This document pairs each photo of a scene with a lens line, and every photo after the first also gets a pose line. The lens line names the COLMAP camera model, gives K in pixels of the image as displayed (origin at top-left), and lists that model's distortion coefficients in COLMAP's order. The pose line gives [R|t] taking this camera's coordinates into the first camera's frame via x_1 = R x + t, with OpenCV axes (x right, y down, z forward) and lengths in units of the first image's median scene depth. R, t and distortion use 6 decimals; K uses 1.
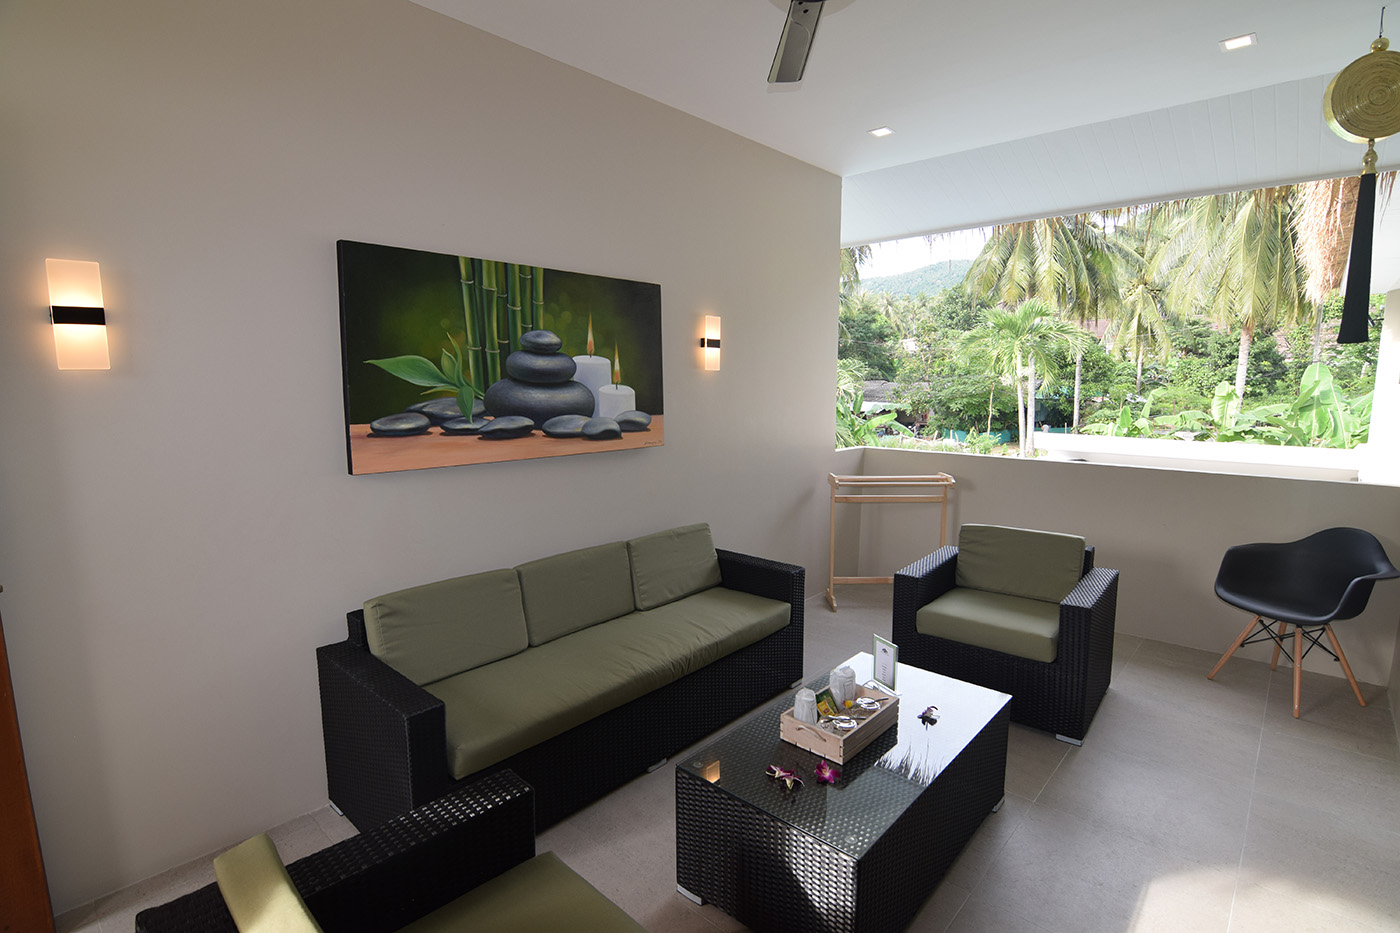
lens RADIAL K [[677.2, 0, 697.2], [0, 677.2, 466.2], [0, 0, 1]] dist [-0.003116, -0.000155]
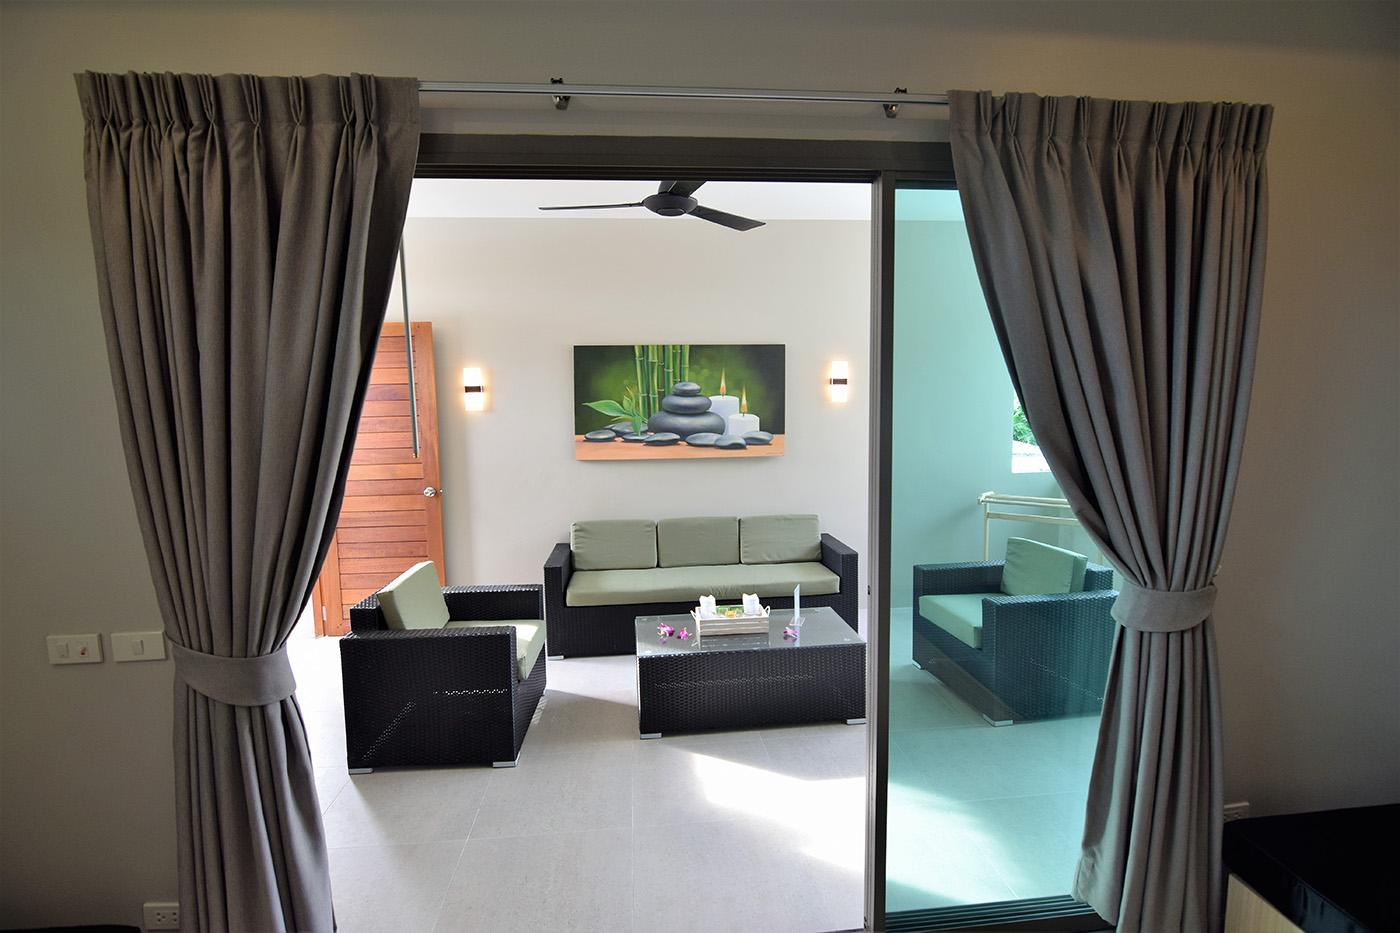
lens RADIAL K [[677.2, 0, 709.3], [0, 677.2, 468.3], [0, 0, 1]] dist [-0.003116, -0.000155]
pose [[0.741358, 0.045698, -0.669553, 0.949153], [-0.069508, 0.997542, -0.008879, 0.022995], [0.667501, 0.053121, 0.742712, -0.194068]]
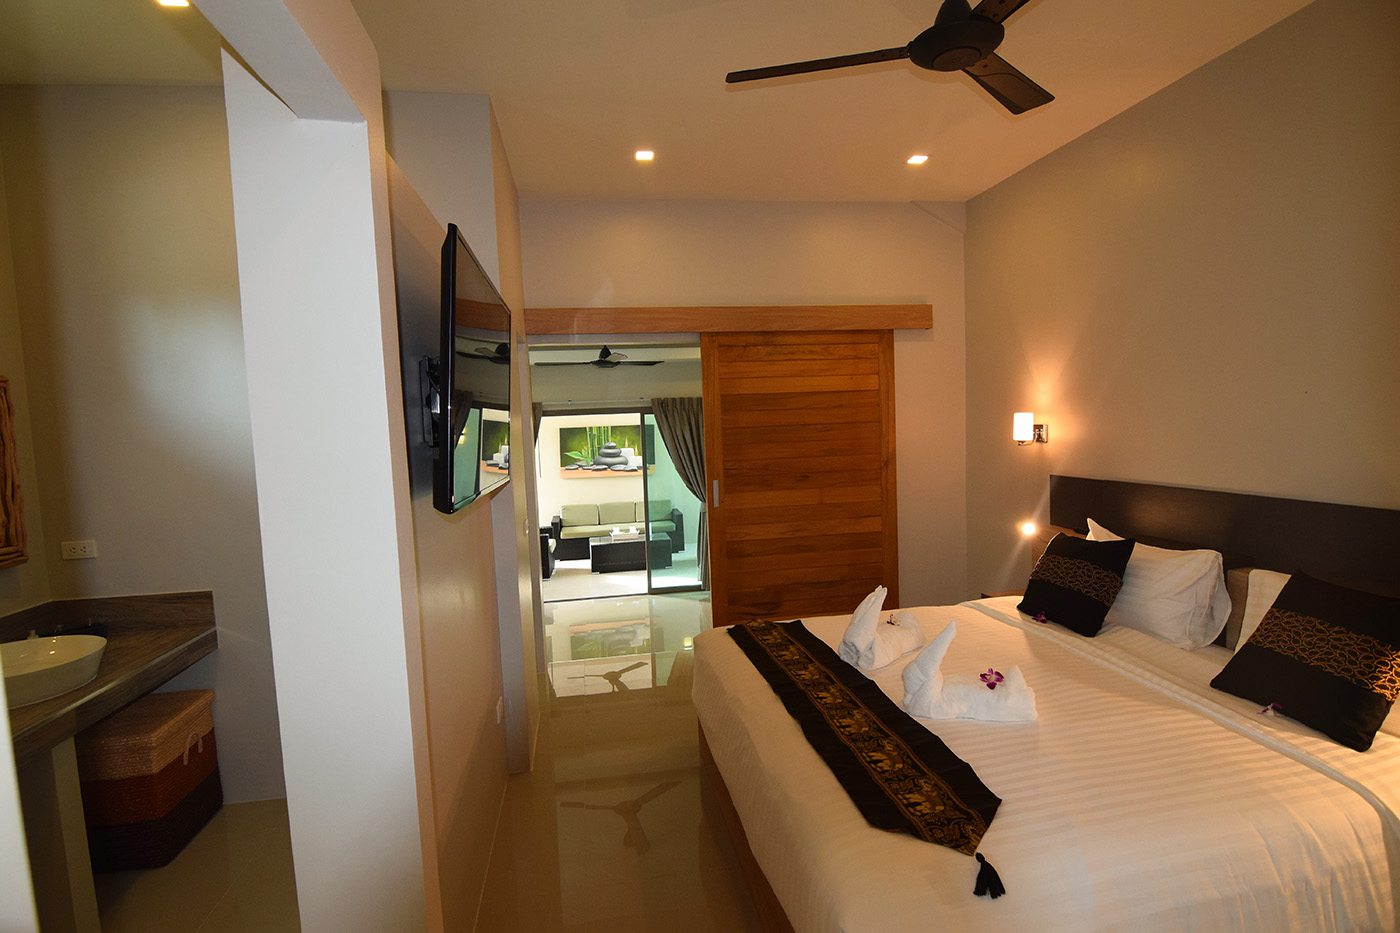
lens RADIAL K [[677.2, 0, 697.6], [0, 677.2, 460.4], [0, 0, 1]] dist [-0.003116, -0.000155]
pose [[0.779315, -0.005770, -0.626606, 2.525492], [-0.038795, 0.997595, -0.057436, 0.096397], [0.625431, 0.069070, 0.777217, -1.624632]]
